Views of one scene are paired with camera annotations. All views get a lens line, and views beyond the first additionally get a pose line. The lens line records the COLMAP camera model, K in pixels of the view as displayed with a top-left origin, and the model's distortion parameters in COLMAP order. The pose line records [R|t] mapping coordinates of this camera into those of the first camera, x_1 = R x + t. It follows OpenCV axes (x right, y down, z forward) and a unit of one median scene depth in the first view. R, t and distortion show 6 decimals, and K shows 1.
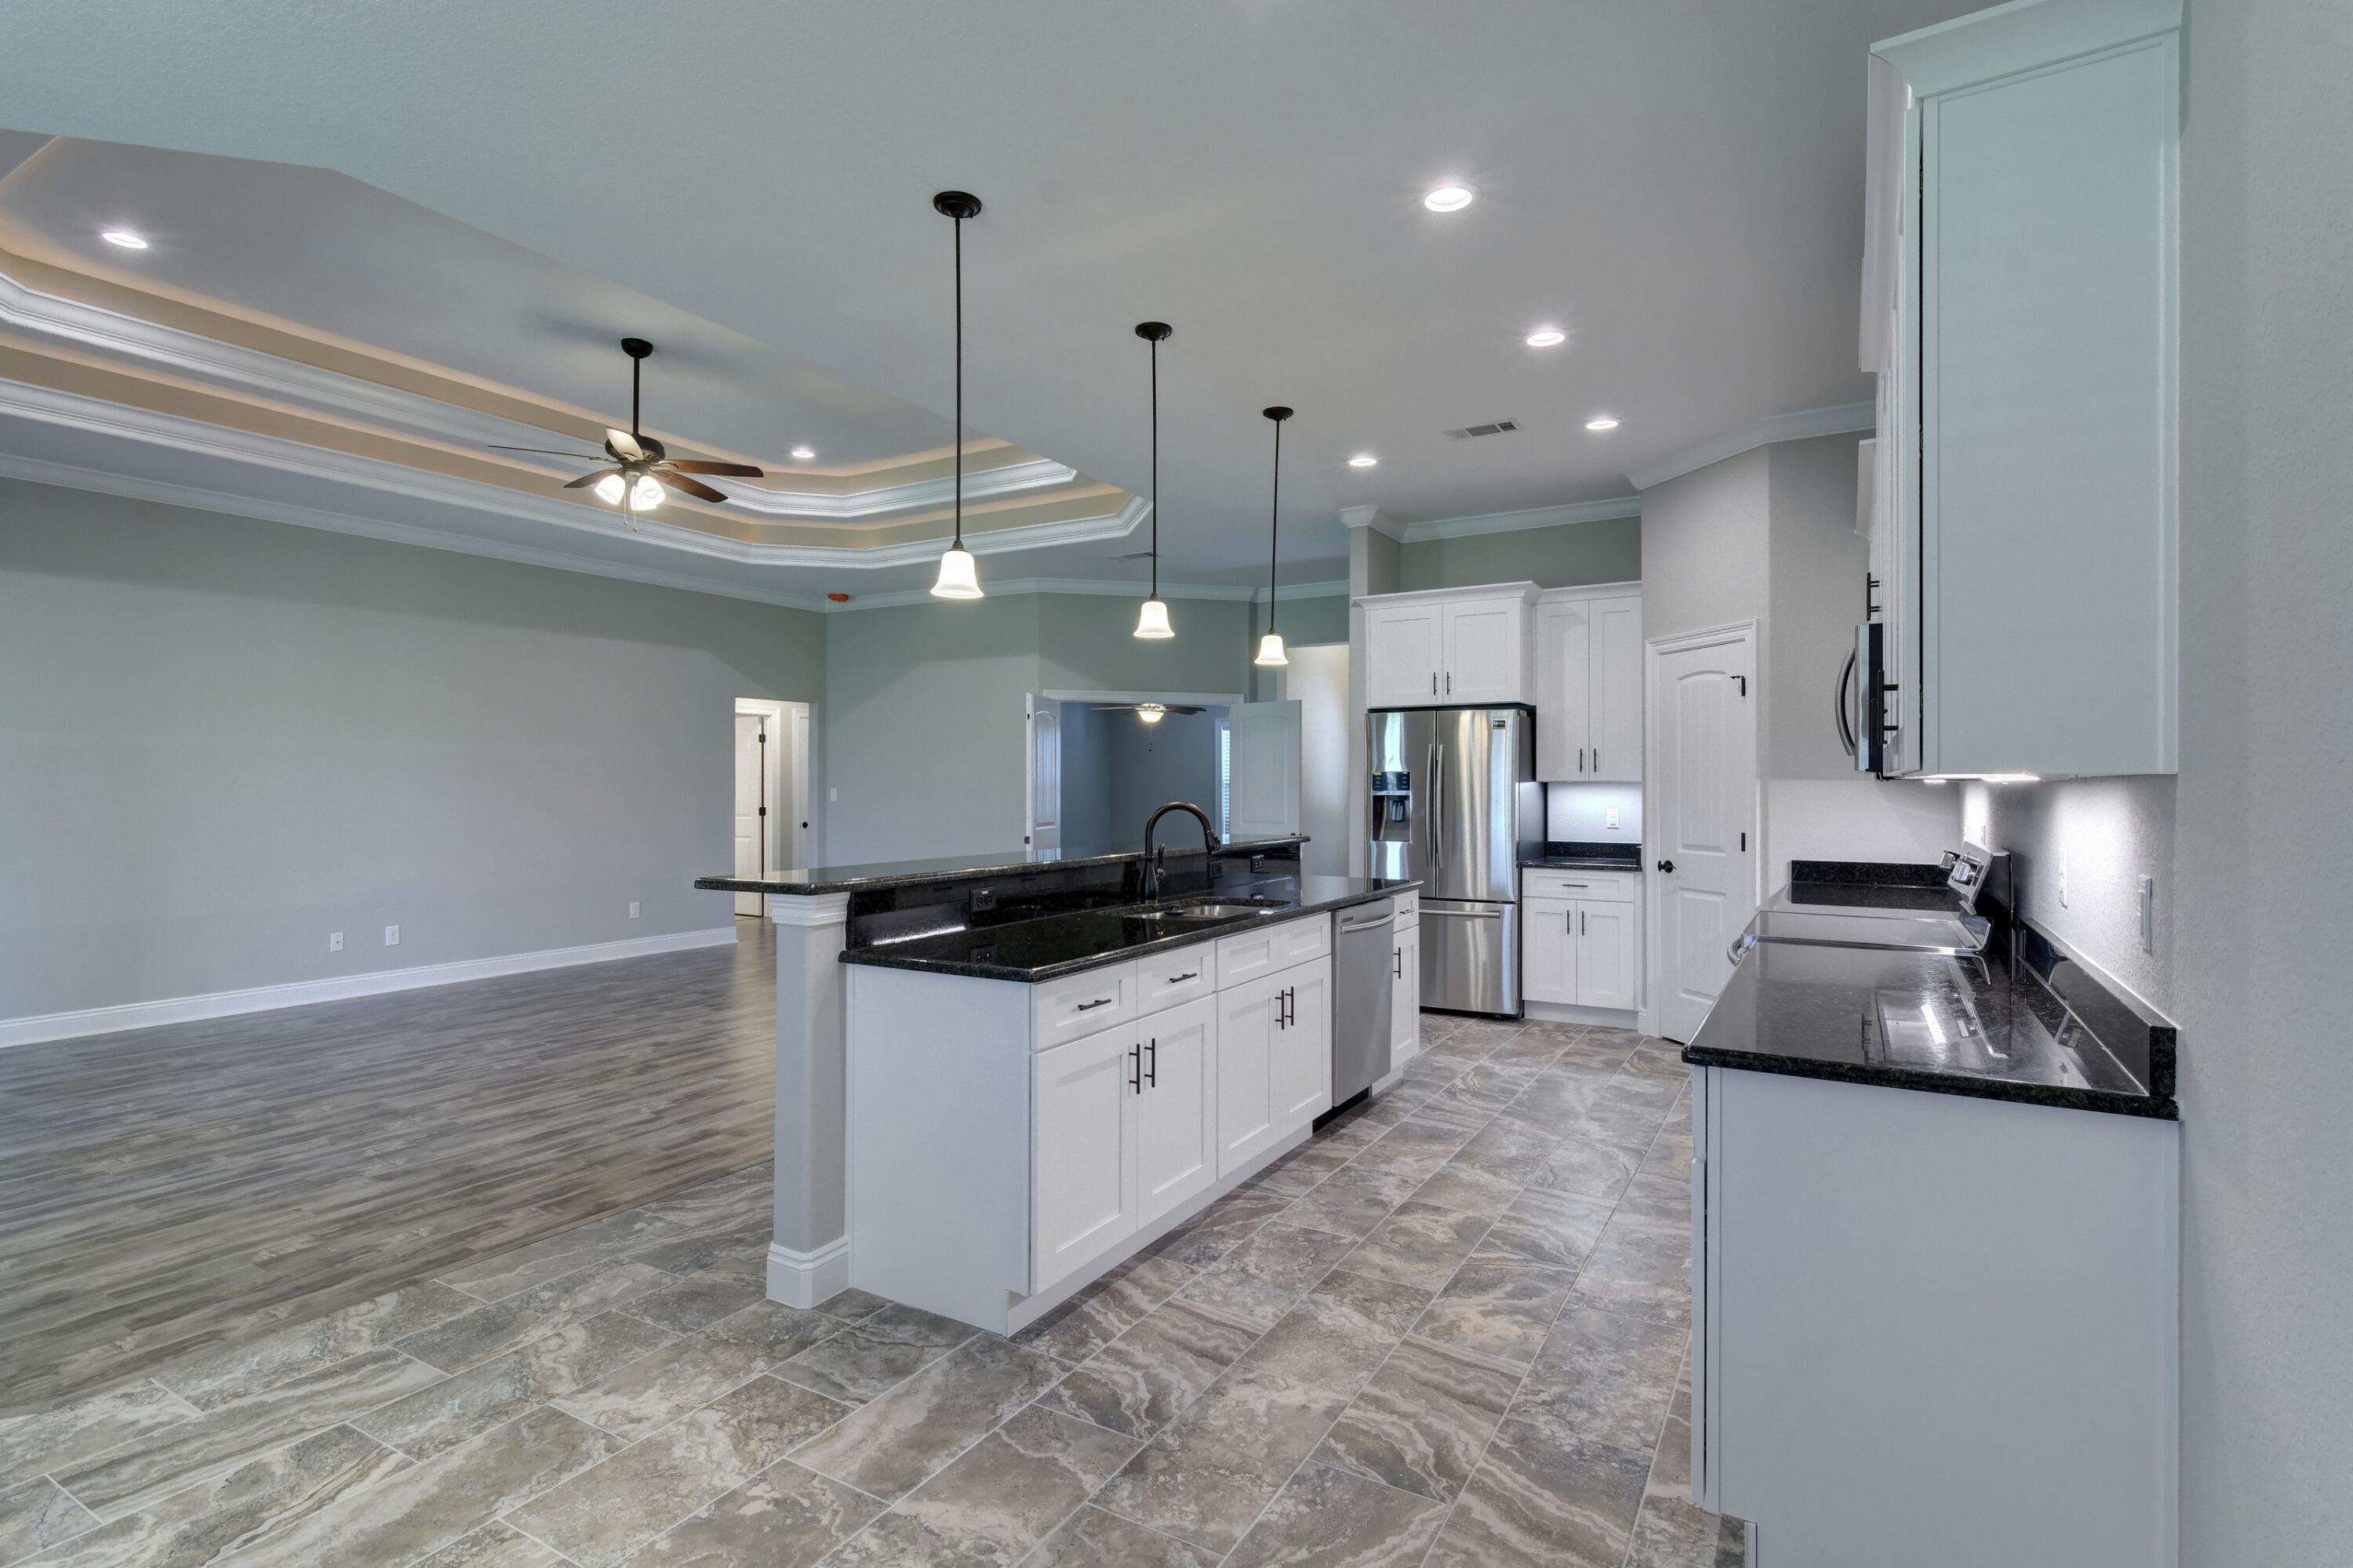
lens RADIAL K [[1119.5, 0, 1185.0], [0, 1119.5, 770.4], [0, 0, 1]] dist [0.002331, 0.000048]
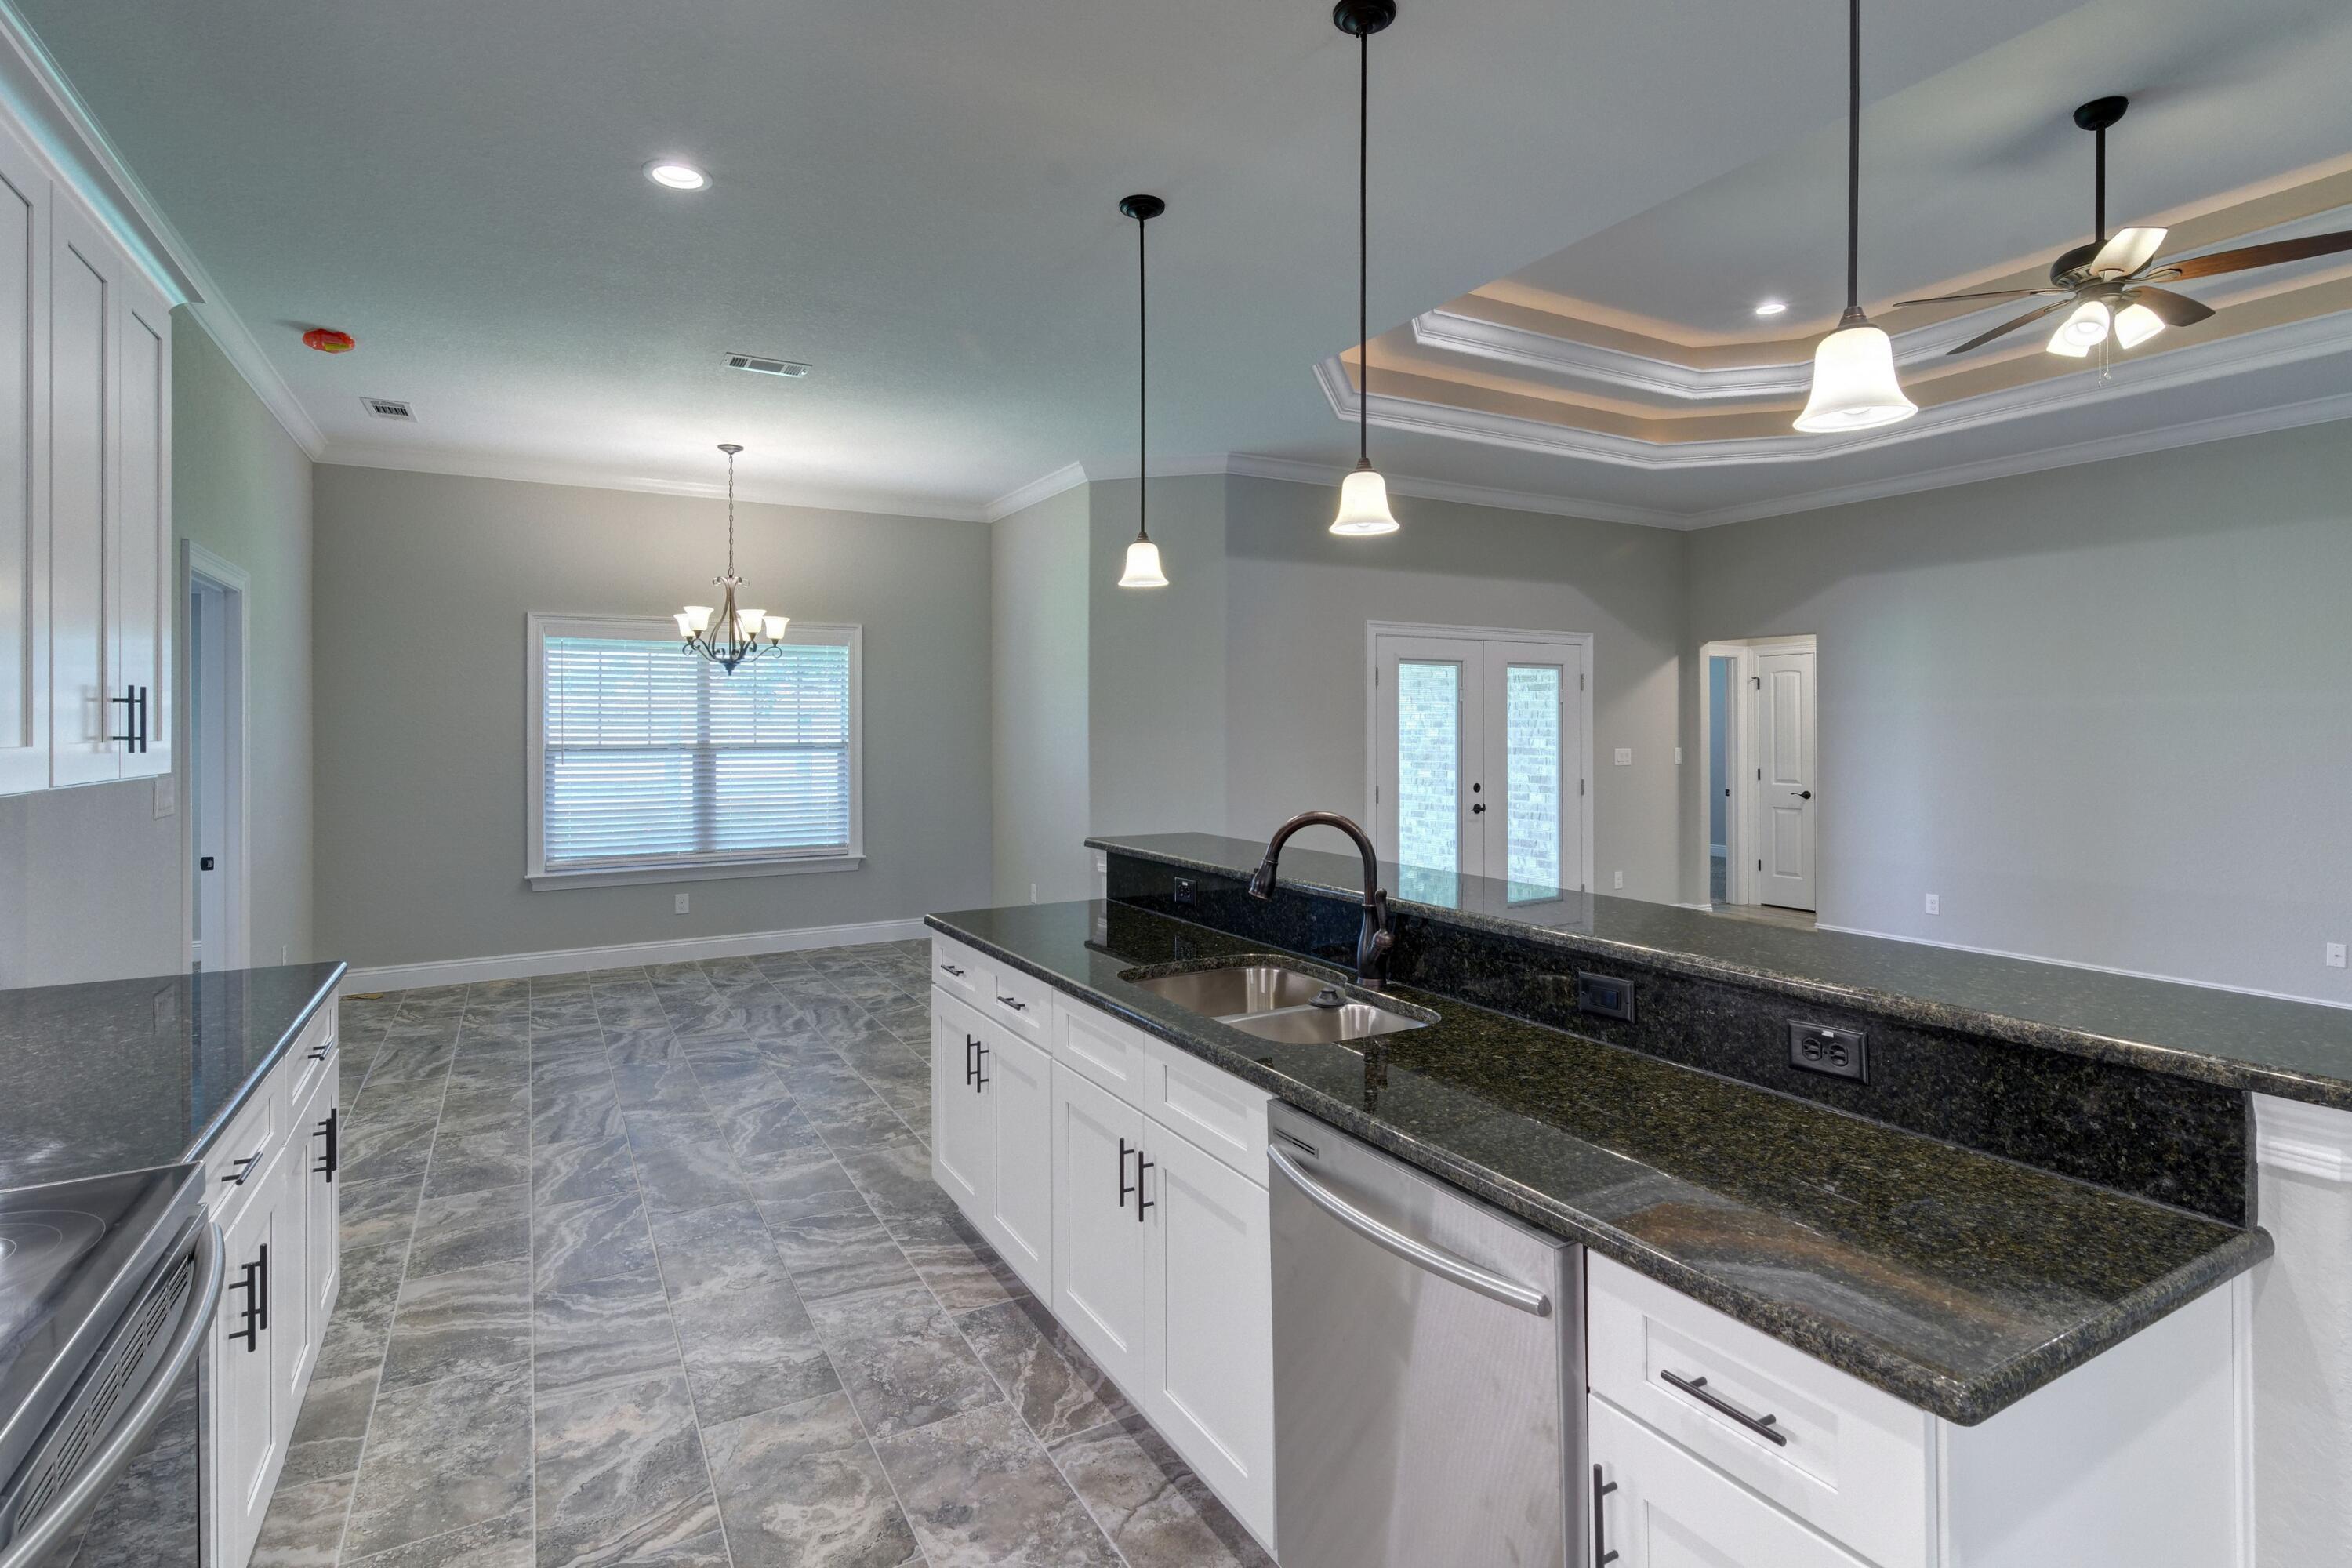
lens RADIAL K [[1119.0, 0, 1184.5], [0, 1119.0, 770.4], [0, 0, 1]] dist [0.002331, 0.000048]
pose [[-0.483898, 0.036054, -0.874381, 0.765507], [0.012967, 0.999337, 0.034030, -0.026259], [0.875028, 0.005129, -0.484045, 1.745408]]
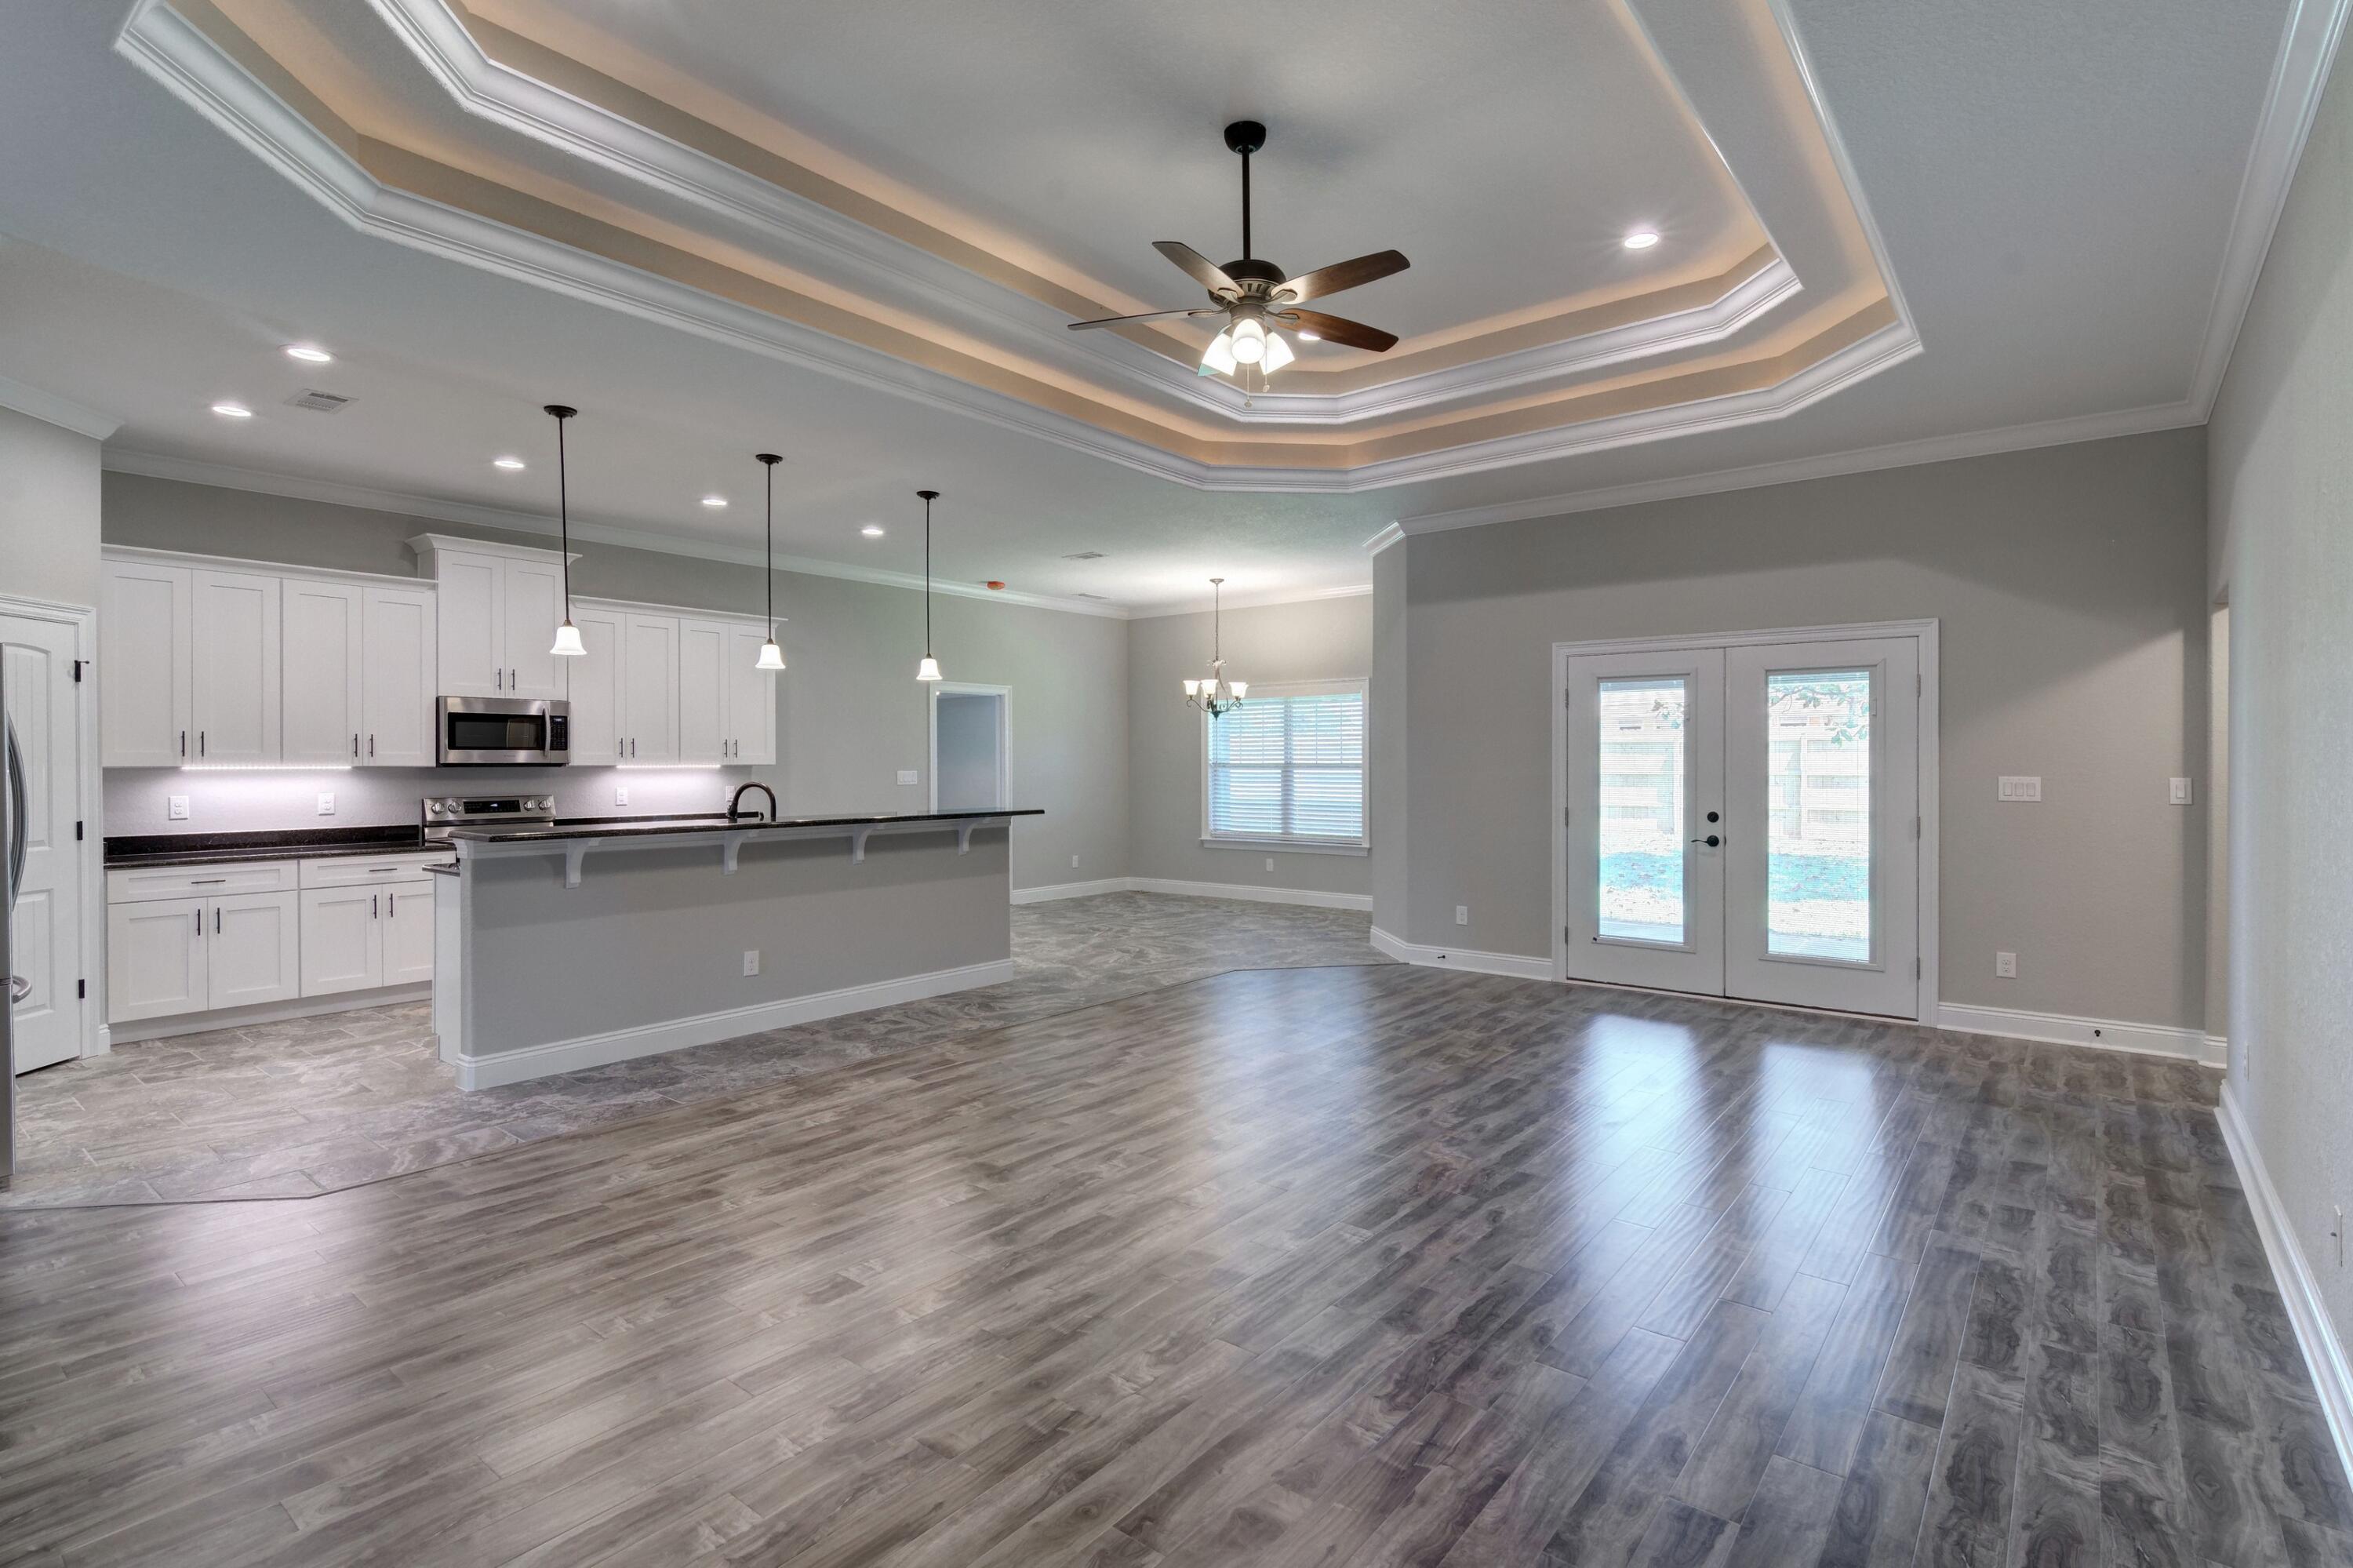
lens RADIAL K [[1119.5, 0, 1185.0], [0, 1119.5, 770.4], [0, 0, 1]] dist [0.002331, 0.000048]
pose [[-0.992265, -0.000607, 0.124132, -1.012373], [-0.001392, 0.999980, -0.006239, 0.031189], [-0.124126, -0.006363, -0.992246, 3.414003]]
